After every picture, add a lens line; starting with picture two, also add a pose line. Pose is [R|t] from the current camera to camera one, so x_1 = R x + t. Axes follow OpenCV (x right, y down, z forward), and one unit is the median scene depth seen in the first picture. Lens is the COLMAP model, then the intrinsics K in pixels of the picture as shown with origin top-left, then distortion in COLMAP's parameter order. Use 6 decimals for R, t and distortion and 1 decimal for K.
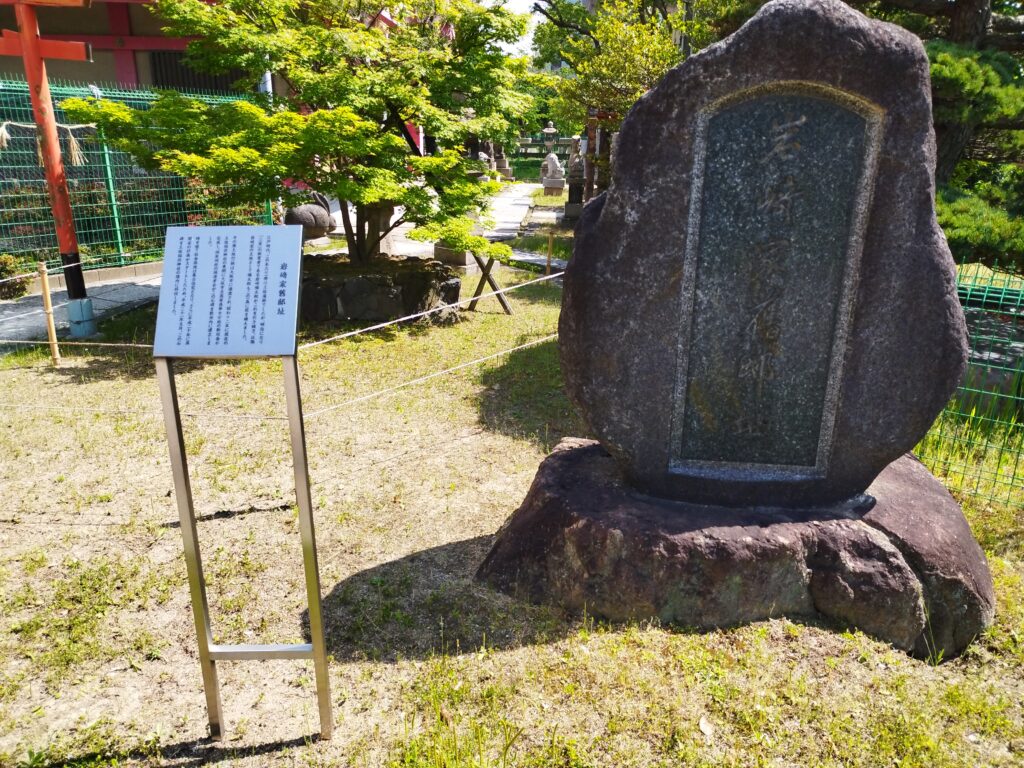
lens RADIAL K [[797.3, 0, 513.9], [0, 797.3, 379.2], [0, 0, 1]] dist [0.050508, -0.027906]
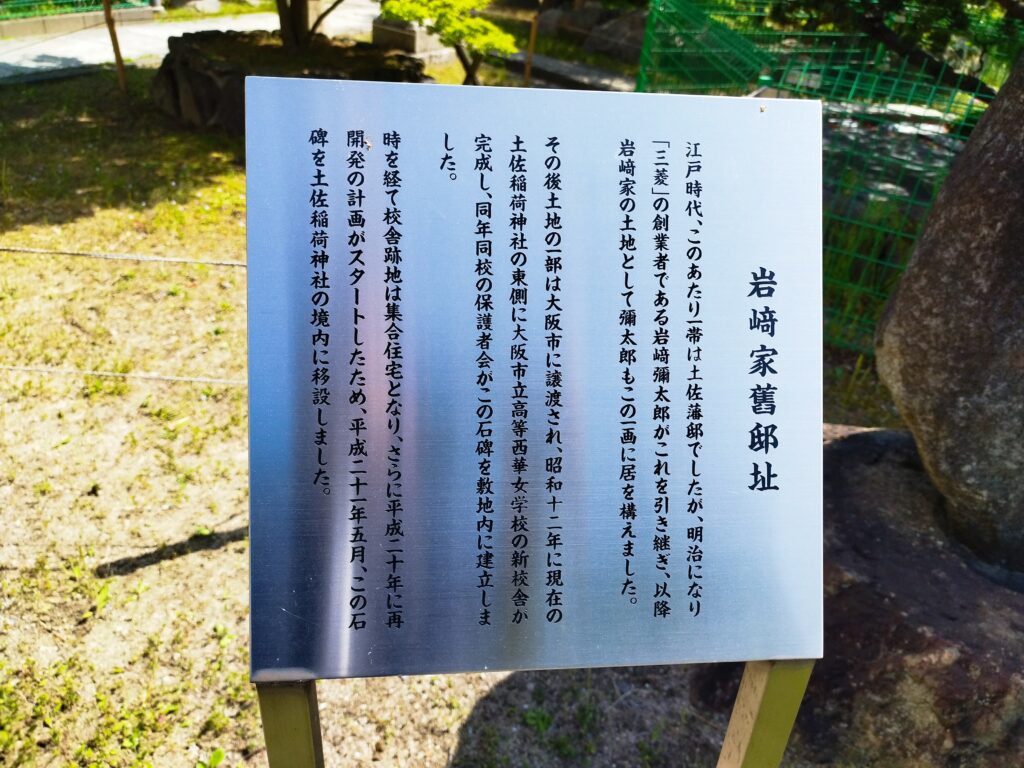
lens RADIAL K [[797.3, 0, 509.8], [0, 797.3, 391.9], [0, 0, 1]] dist [0.050508, -0.027906]
pose [[0.989246, 0.003297, 0.146224, -0.395407], [-0.041791, 0.964439, 0.260981, -0.167938], [-0.140163, -0.264285, 0.954205, 0.763318]]
